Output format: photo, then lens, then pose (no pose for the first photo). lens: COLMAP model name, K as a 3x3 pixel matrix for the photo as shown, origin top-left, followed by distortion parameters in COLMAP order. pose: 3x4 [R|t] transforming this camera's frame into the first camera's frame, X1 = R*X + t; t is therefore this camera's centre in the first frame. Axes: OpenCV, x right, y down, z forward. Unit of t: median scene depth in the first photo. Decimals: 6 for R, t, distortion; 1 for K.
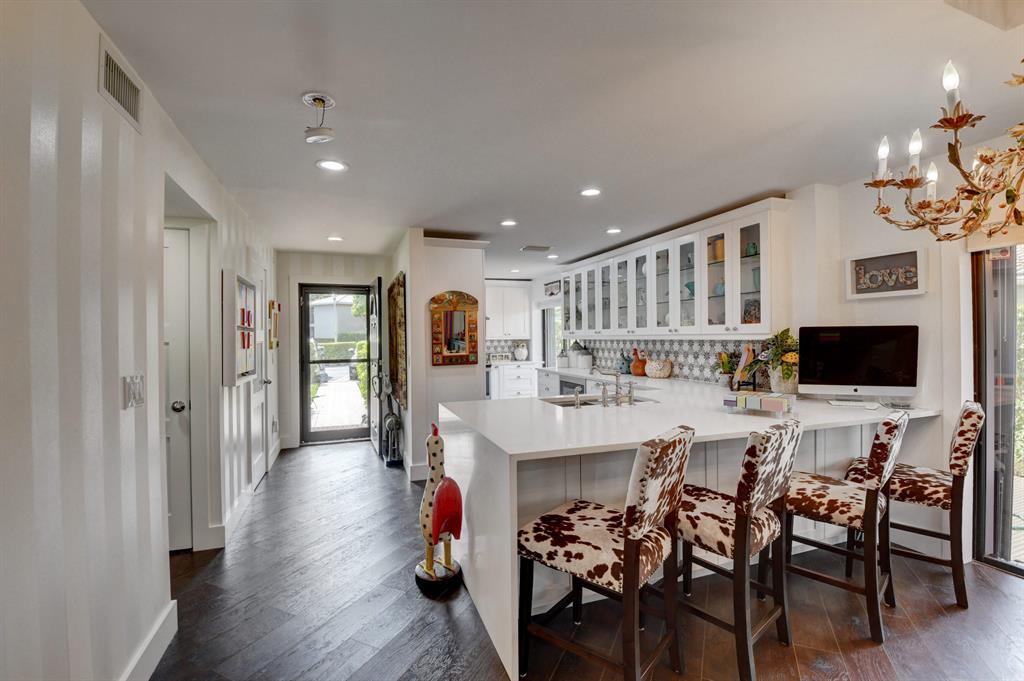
lens RADIAL K [[453.1, 0, 510.0], [0, 453.1, 336.9], [0, 0, 1]] dist [0.000761, -0.020485]
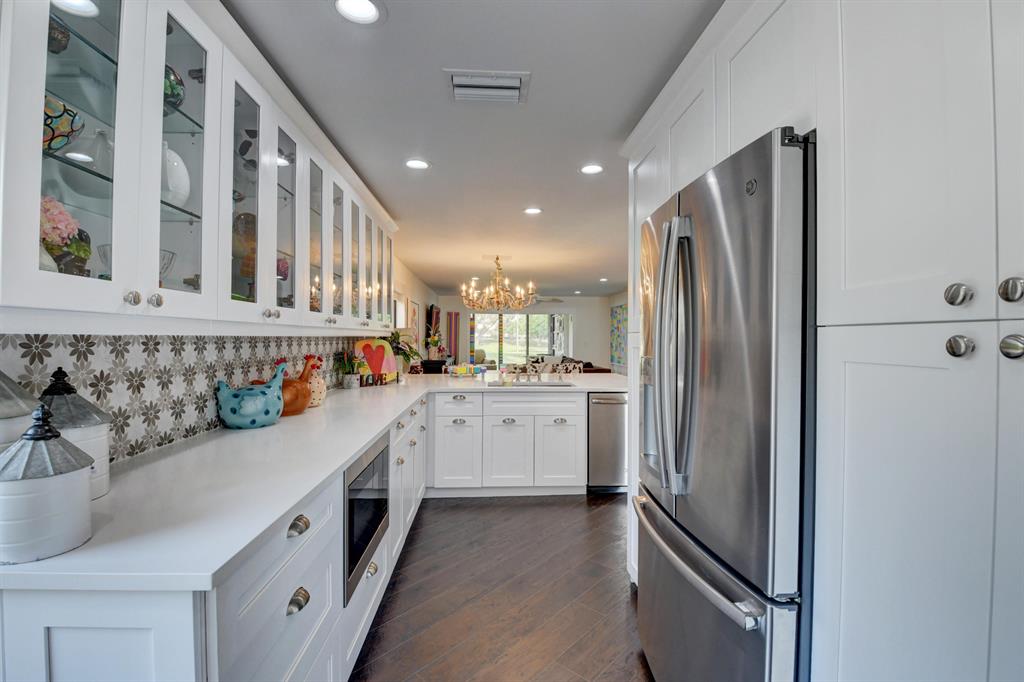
lens RADIAL K [[454.4, 0, 502.9], [0, 454.4, 335.1], [0, 0, 1]] dist [0.031610, -0.040153]
pose [[-0.952284, 0.002773, 0.305201, -0.066034], [0.000732, 0.999977, -0.006800, 0.007980], [-0.305212, -0.006252, -0.952264, 1.380624]]
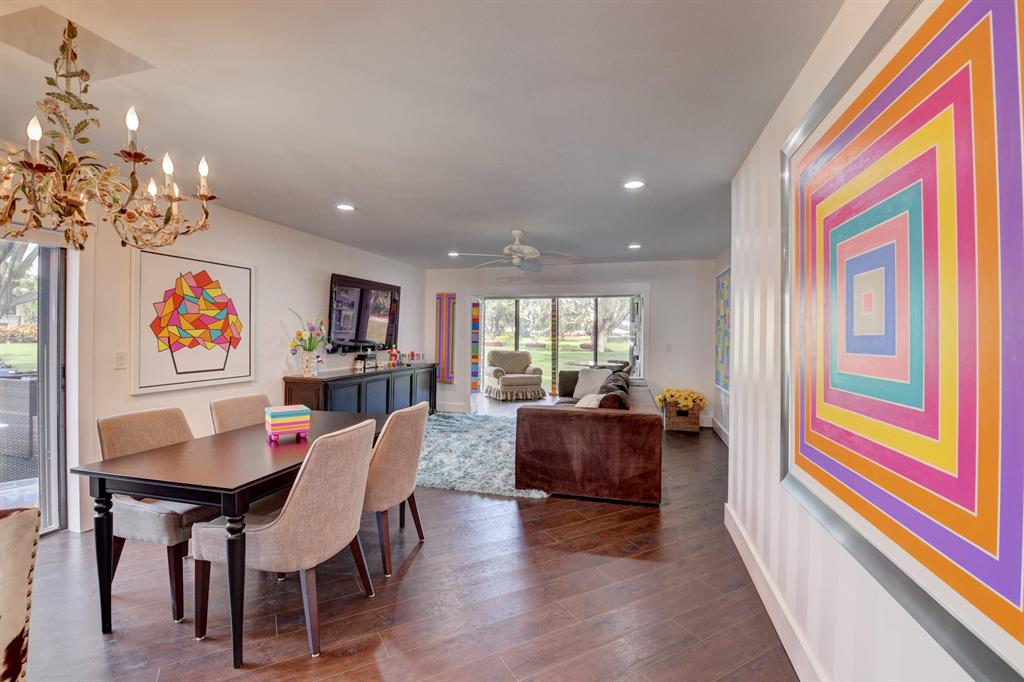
lens RADIAL K [[454.4, 0, 502.9], [0, 454.4, 335.1], [0, 0, 1]] dist [0.031610, -0.040153]
pose [[-0.806496, 0.000736, 0.591240, -0.139303], [0.000140, 0.999999, -0.001053, 0.007412], [-0.591240, -0.000766, -0.806495, 0.315840]]
